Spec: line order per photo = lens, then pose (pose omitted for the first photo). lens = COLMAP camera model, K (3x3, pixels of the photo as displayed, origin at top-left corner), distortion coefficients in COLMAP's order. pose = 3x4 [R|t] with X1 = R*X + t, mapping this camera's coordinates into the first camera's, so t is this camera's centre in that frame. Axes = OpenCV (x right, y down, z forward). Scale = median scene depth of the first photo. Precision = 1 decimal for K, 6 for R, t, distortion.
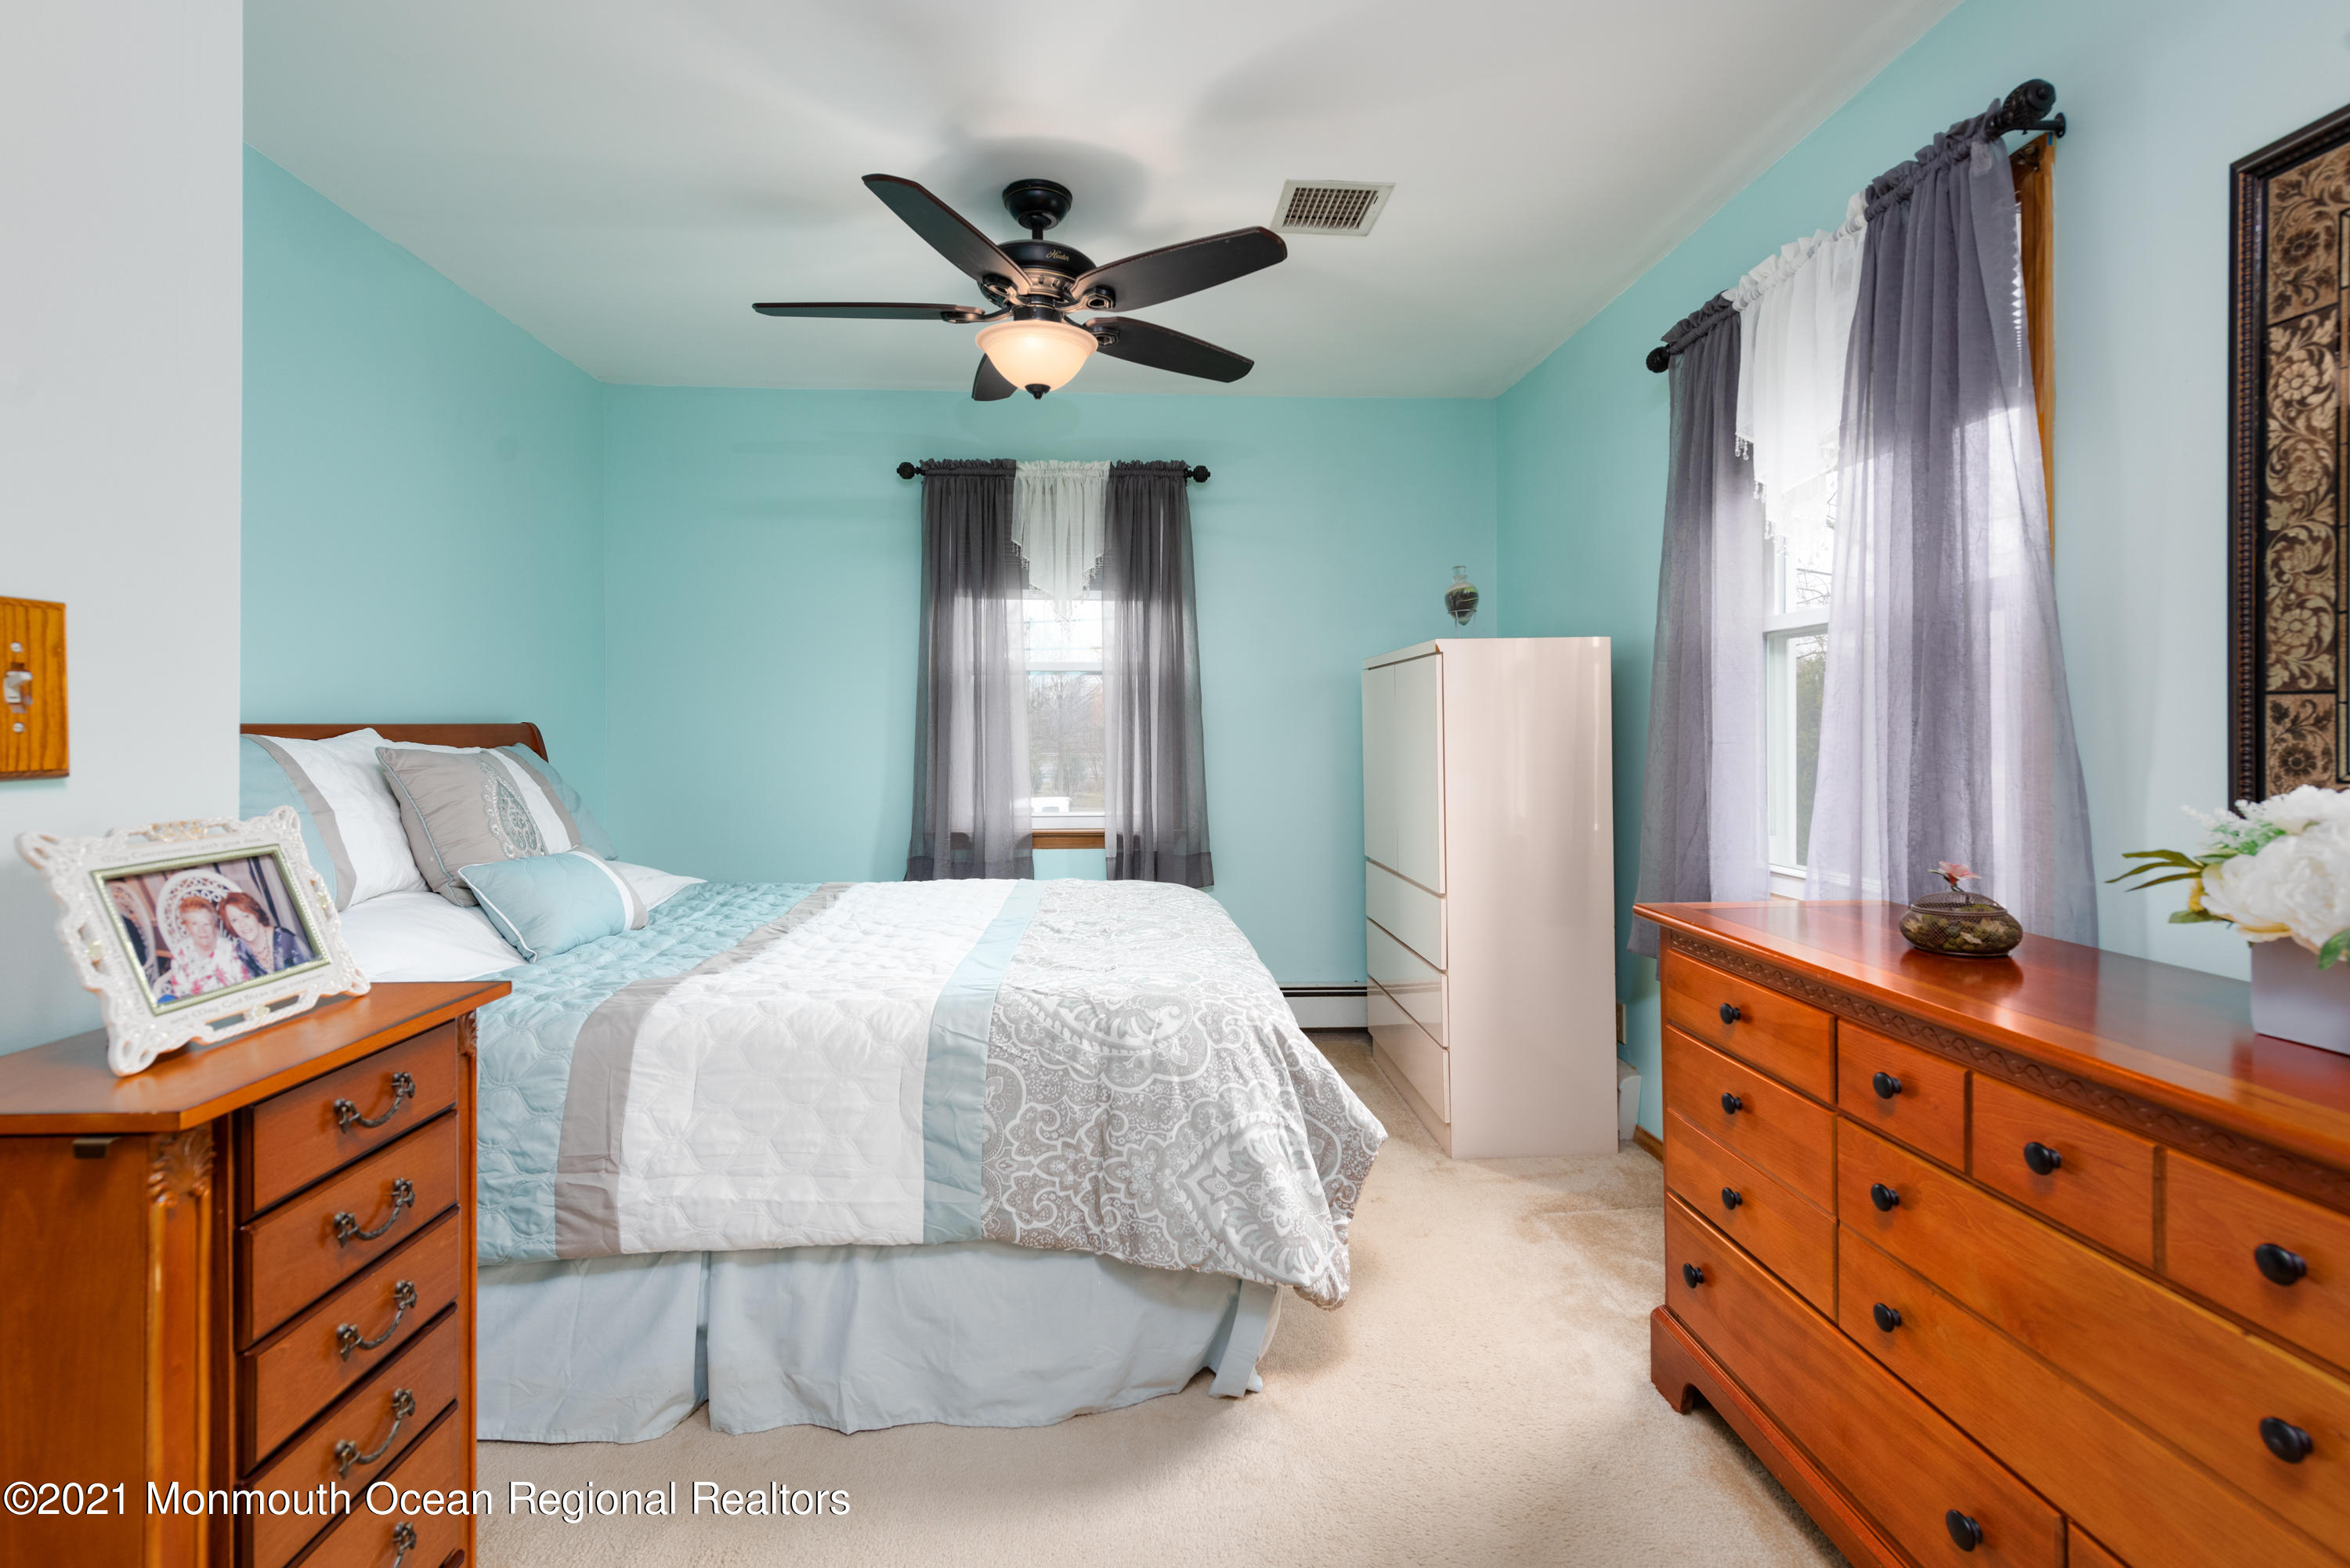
lens RADIAL K [[1069.8, 0, 1172.9], [0, 1069.8, 791.0], [0, 0, 1]] dist [0.009998, 0.000037]
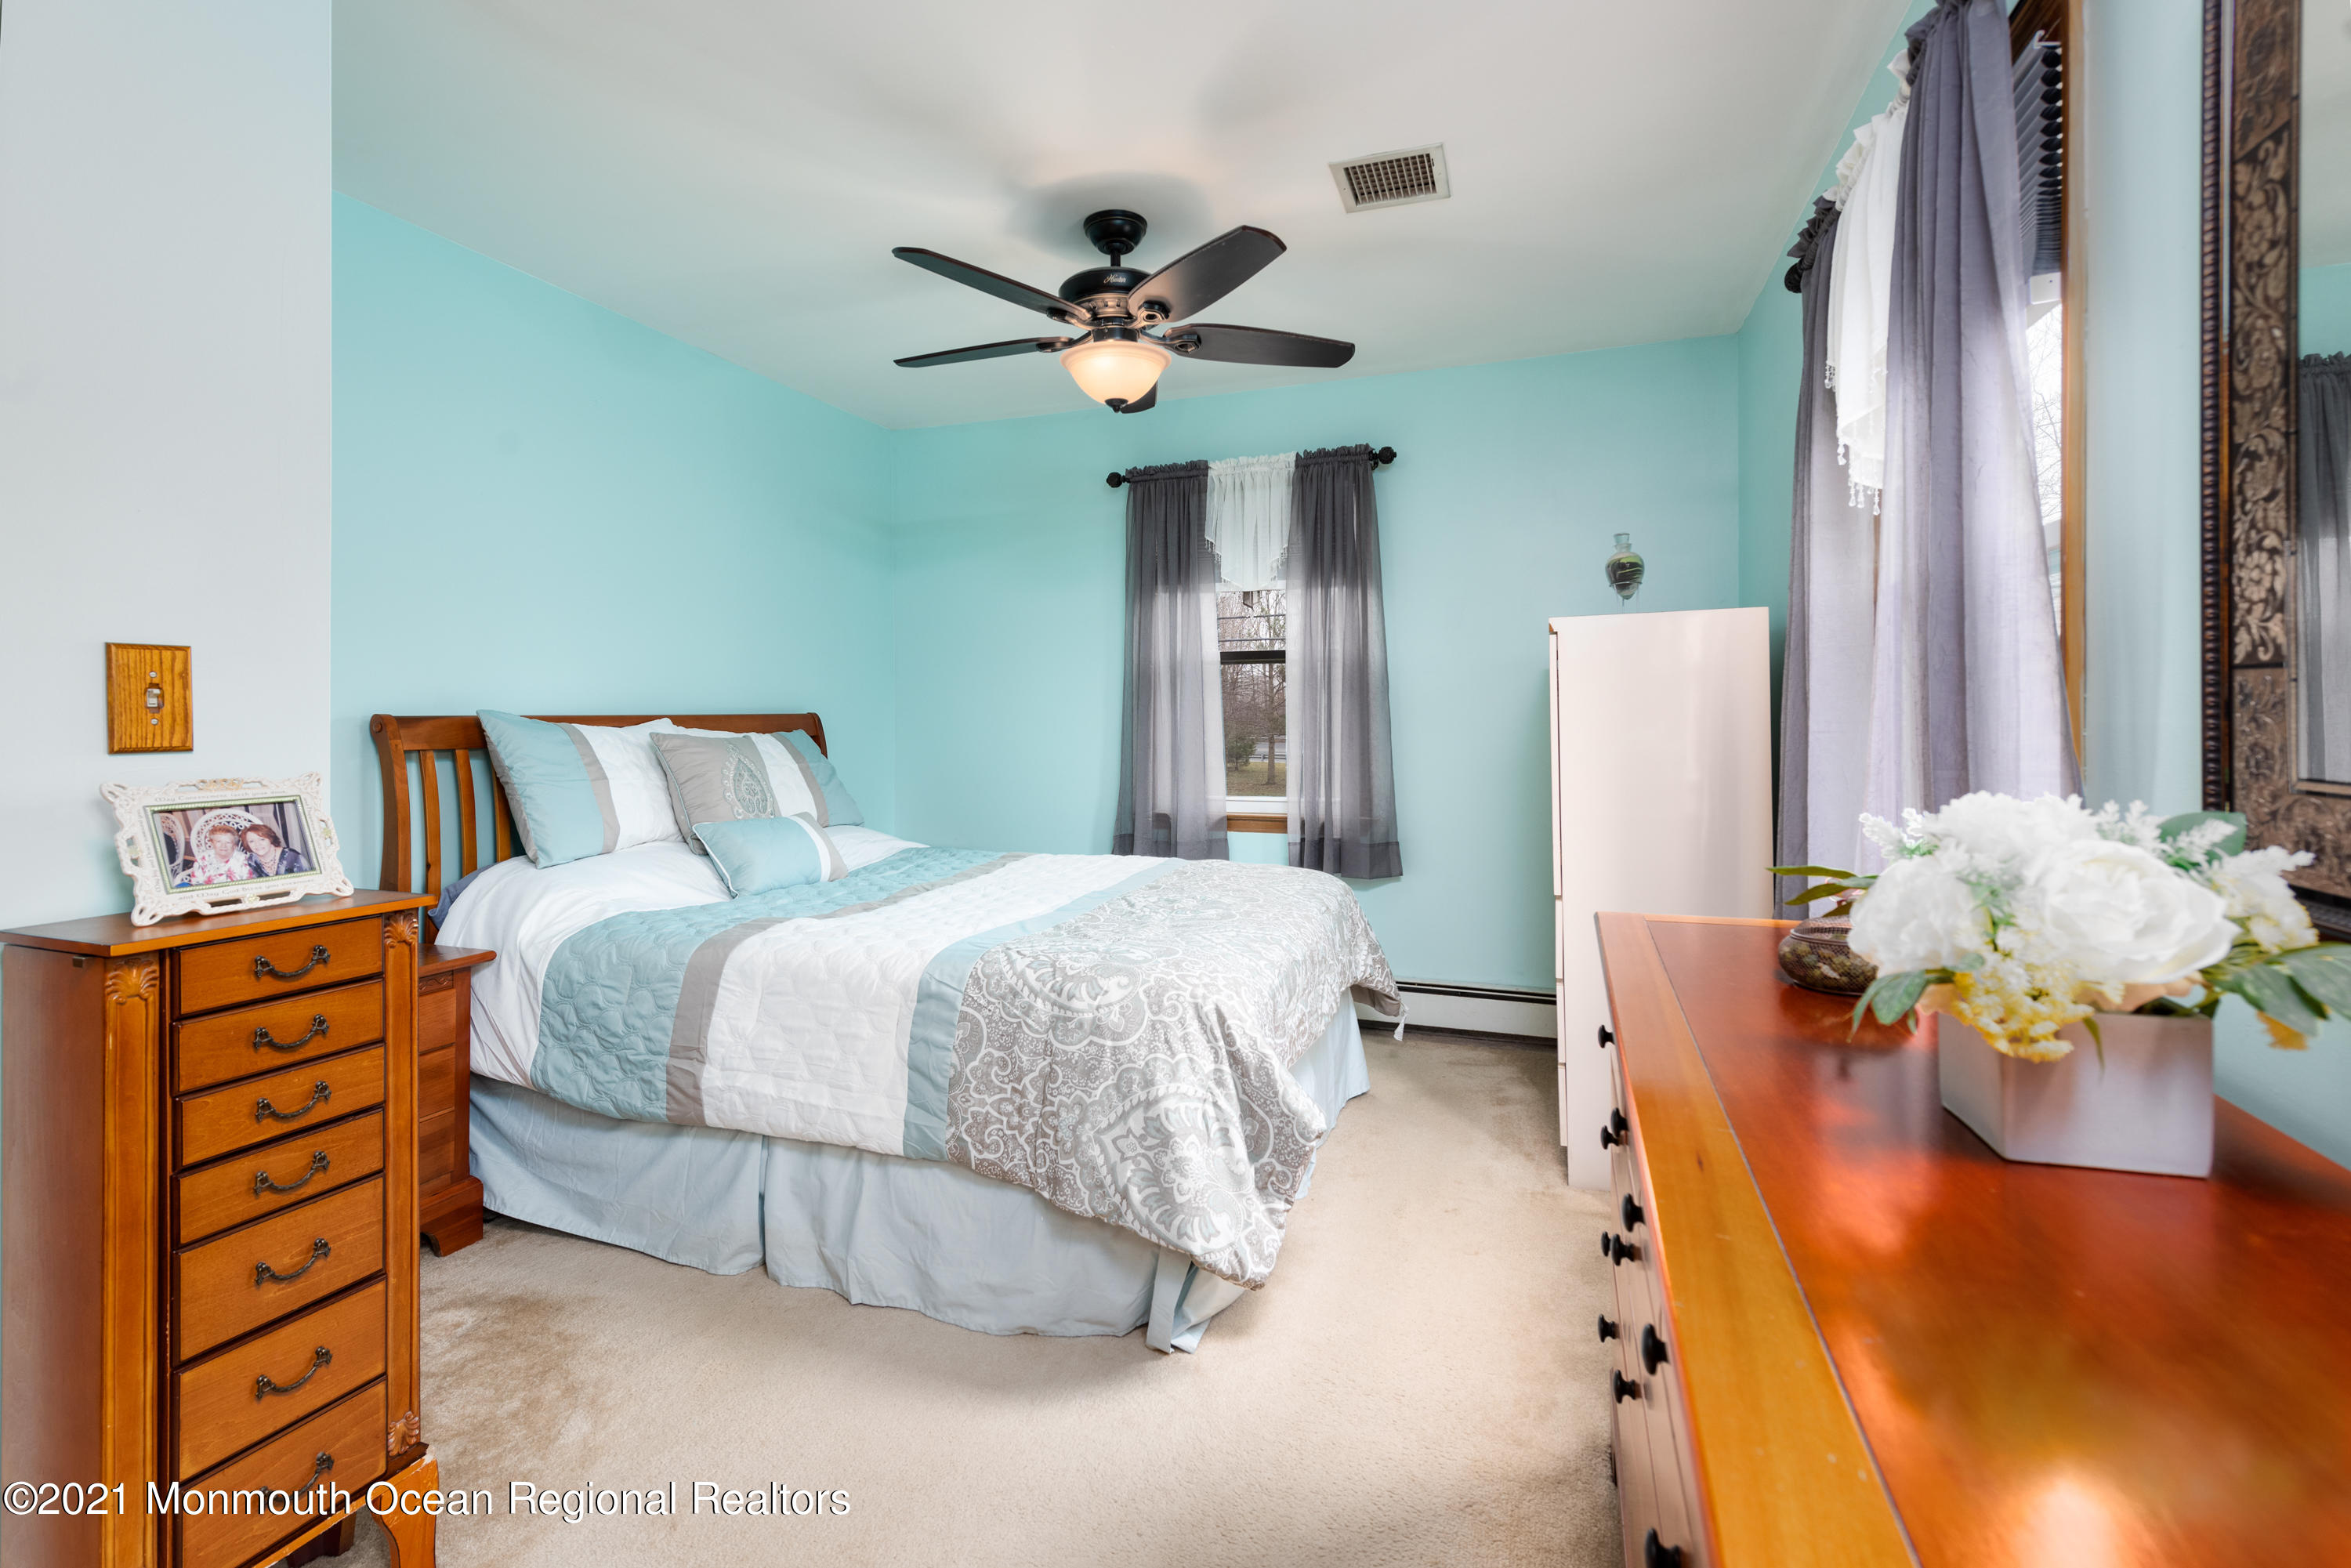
lens RADIAL K [[1078.3, 0, 1175.5], [0, 1078.3, 784.0], [0, 0, 1]] dist [0.010180, -0.000136]
pose [[0.916848, 0.022005, -0.398630, 0.497119], [-0.019373, 0.999756, 0.010631, -0.004433], [0.398767, -0.002024, 0.917050, 0.032416]]
